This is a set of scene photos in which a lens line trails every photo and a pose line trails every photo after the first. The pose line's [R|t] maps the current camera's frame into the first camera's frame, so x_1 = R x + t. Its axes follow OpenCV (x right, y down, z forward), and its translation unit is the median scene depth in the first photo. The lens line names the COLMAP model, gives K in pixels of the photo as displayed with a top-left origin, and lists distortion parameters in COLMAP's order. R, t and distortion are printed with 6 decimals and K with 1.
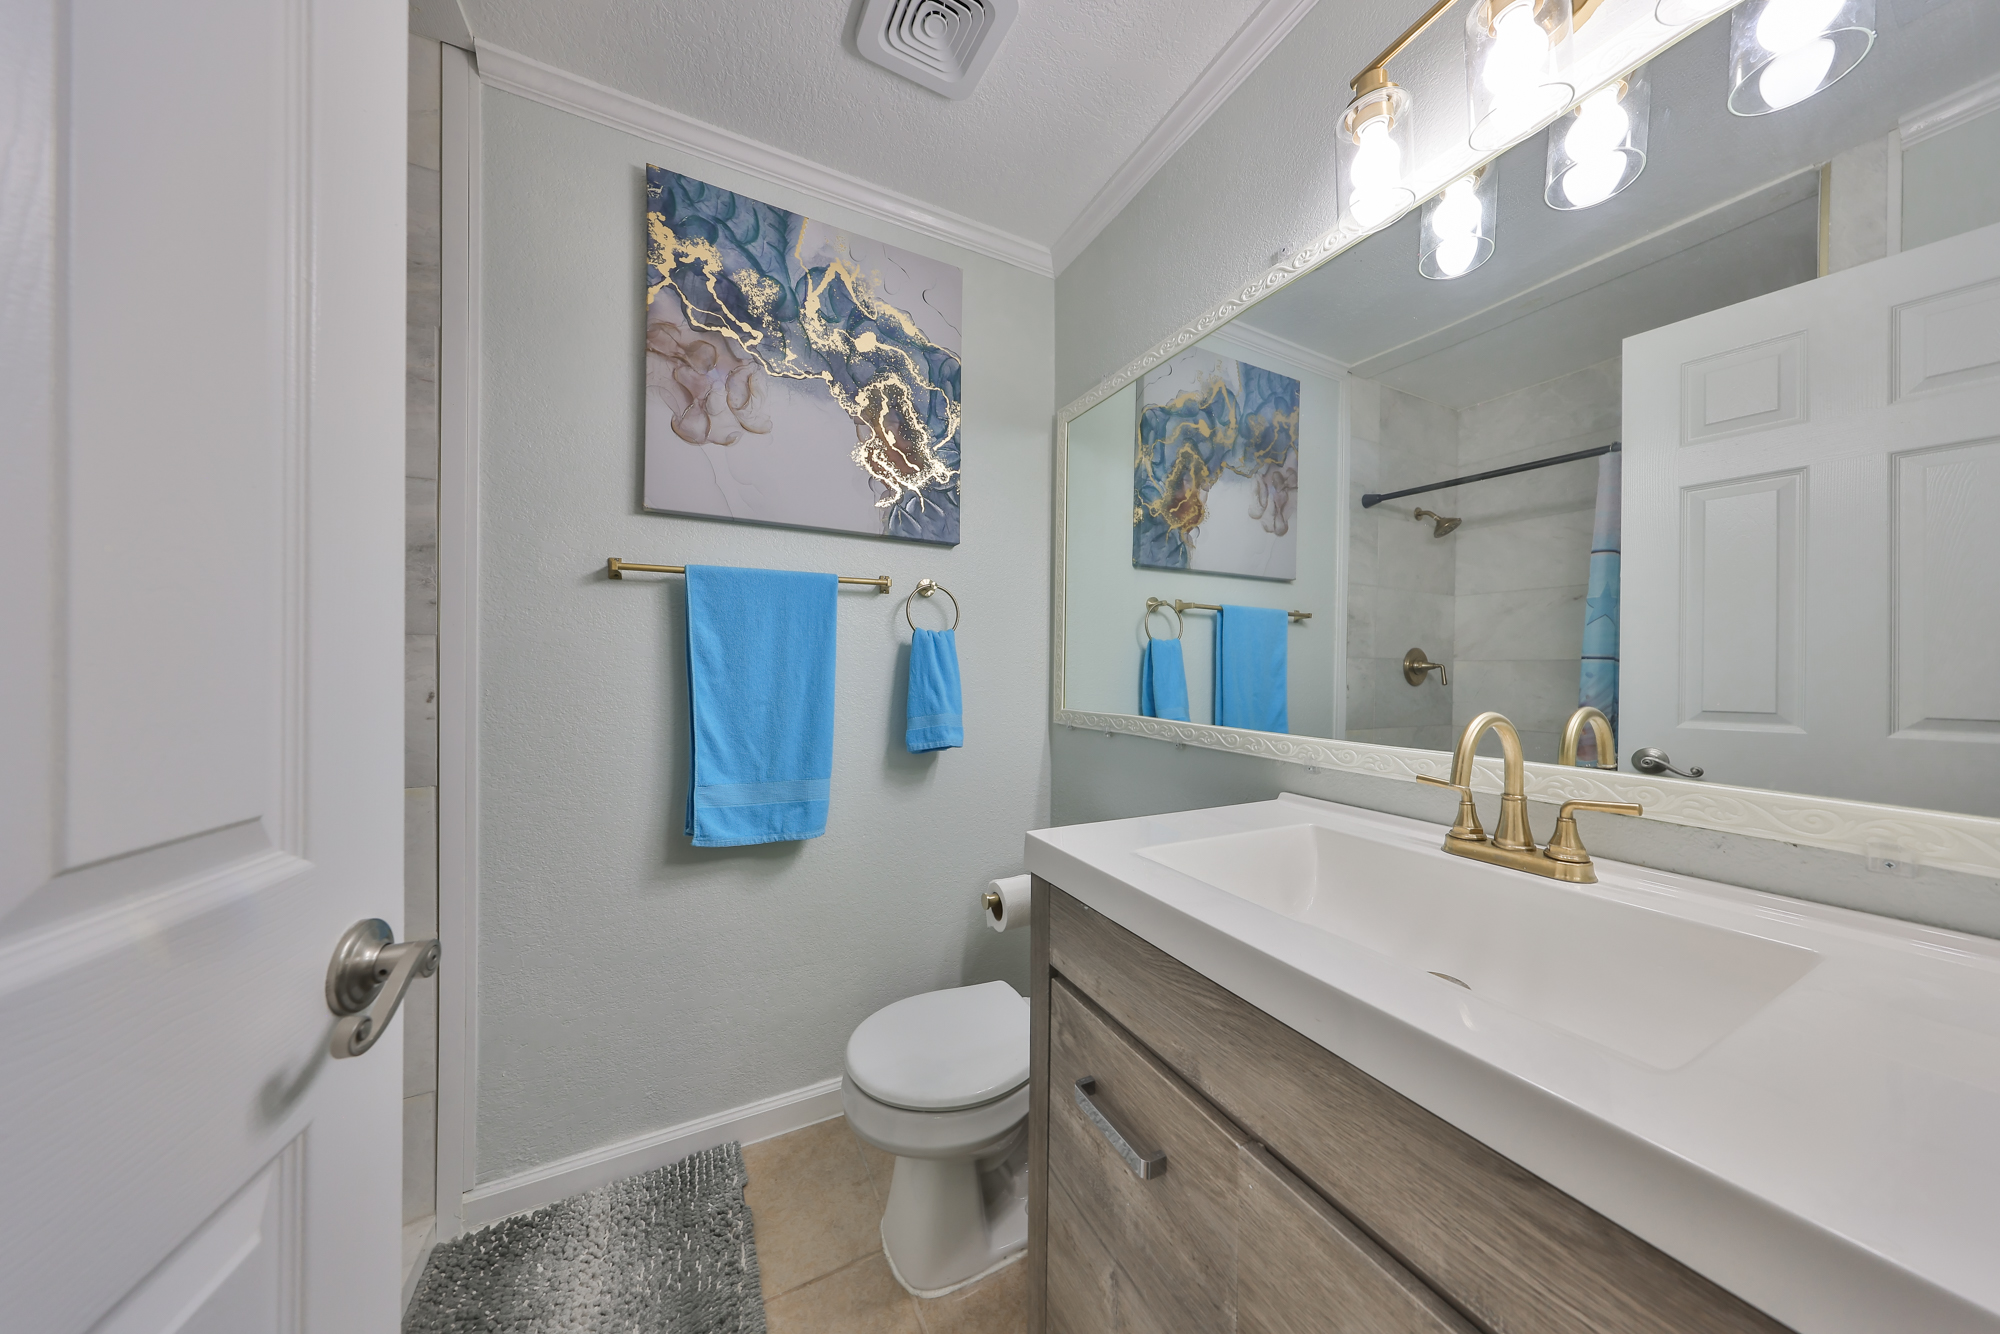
lens RADIAL K [[629.4, 0, 998.6], [0, 629.4, 661.5], [0, 0, 1]] dist [-0.001021, -0.000030]
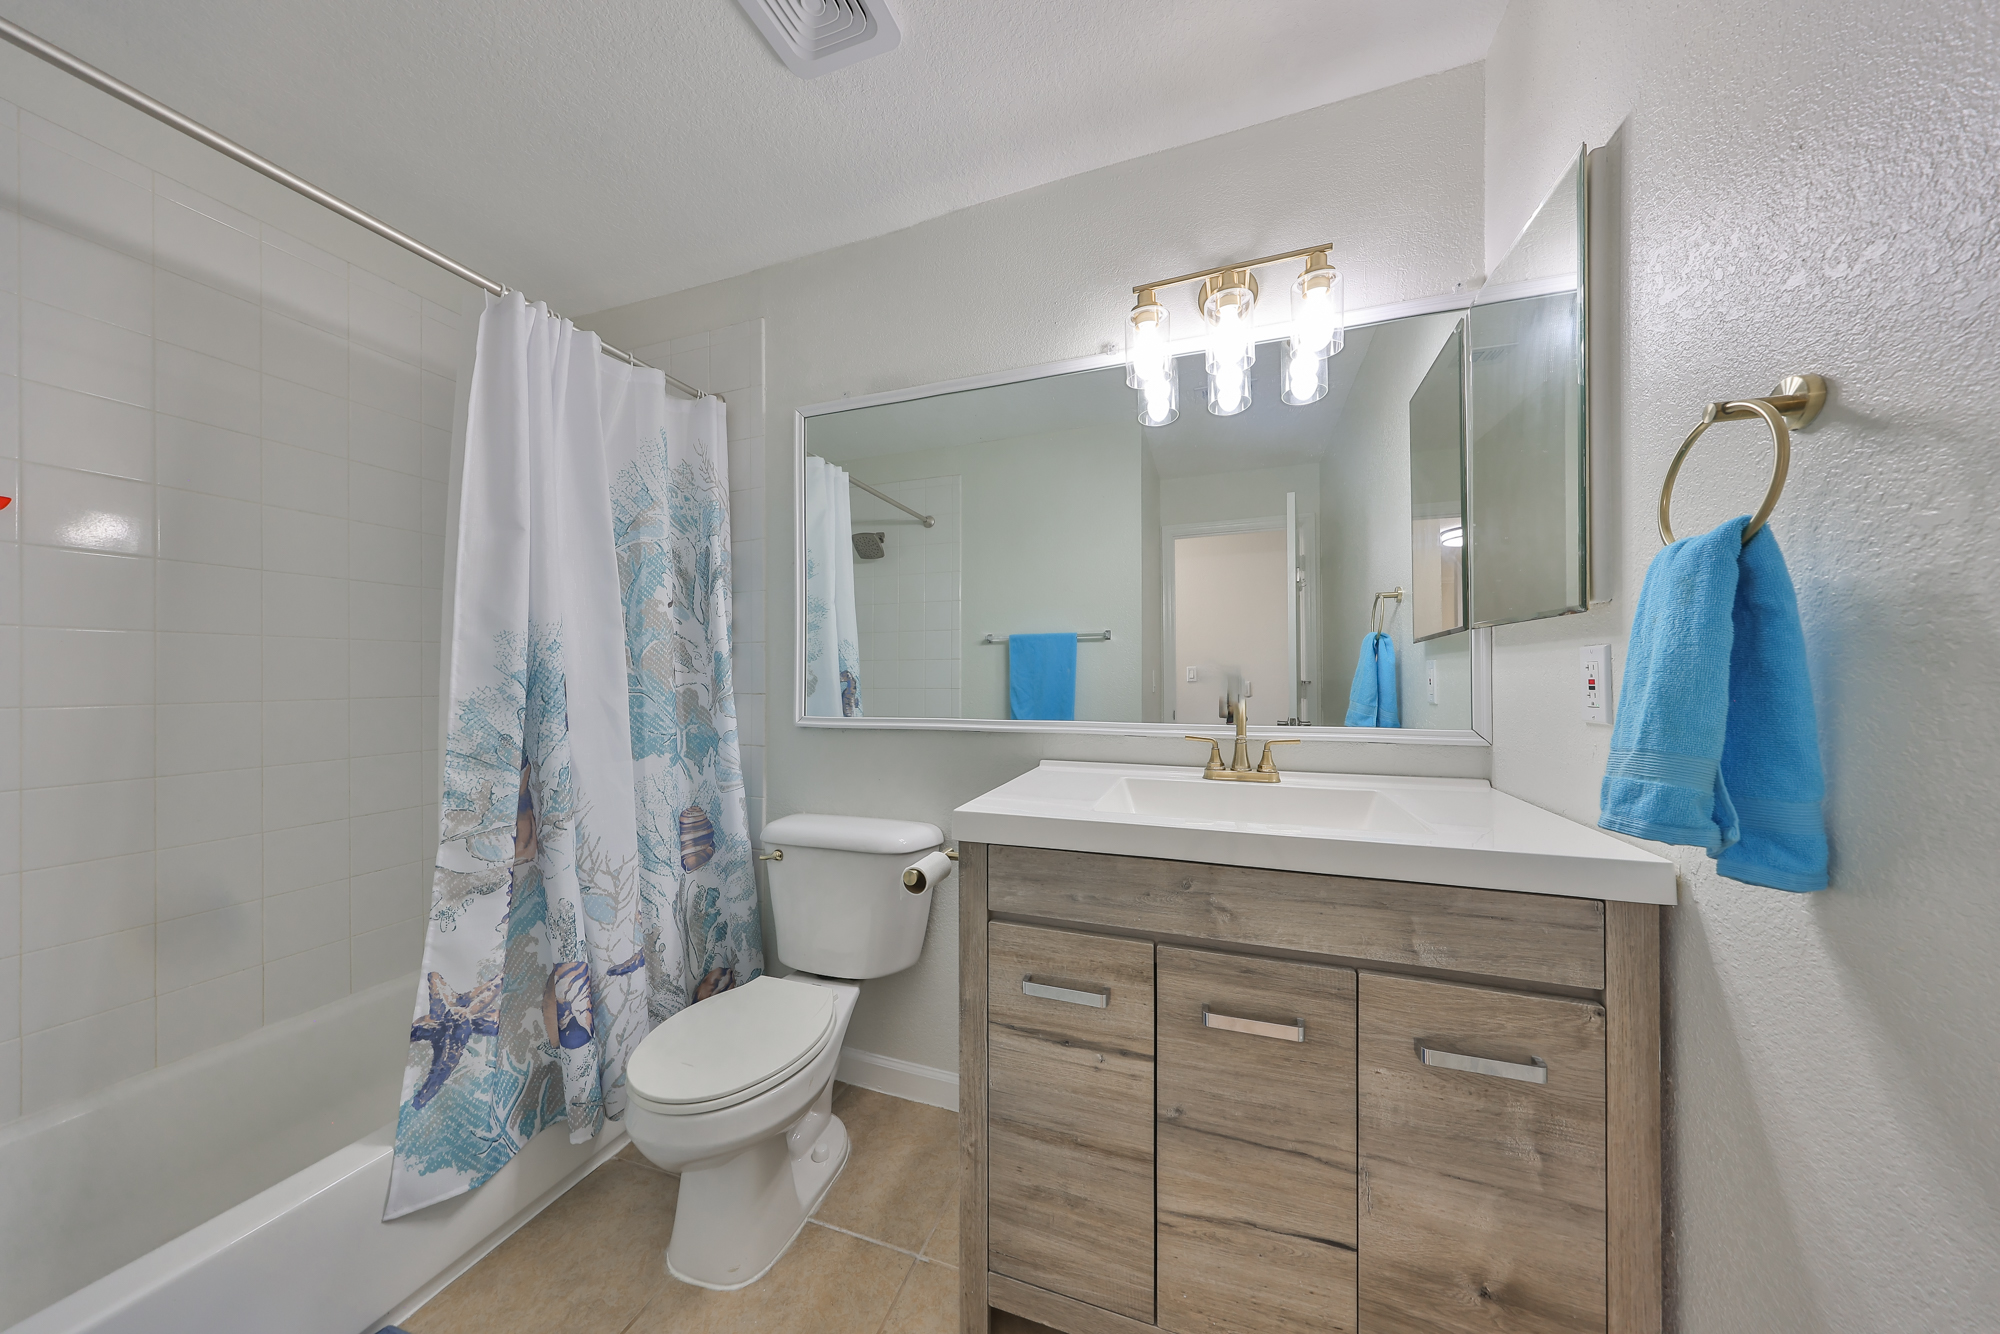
lens RADIAL K [[612.0, 0, 1002.0], [0, 612.0, 670.0], [0, 0, 1]] dist [-0.000622, 0.000043]
pose [[0.744683, 0.001139, 0.667417, -0.712640], [-0.020077, 0.999584, 0.020695, -0.018128], [-0.667116, -0.028811, 0.744396, 0.109605]]
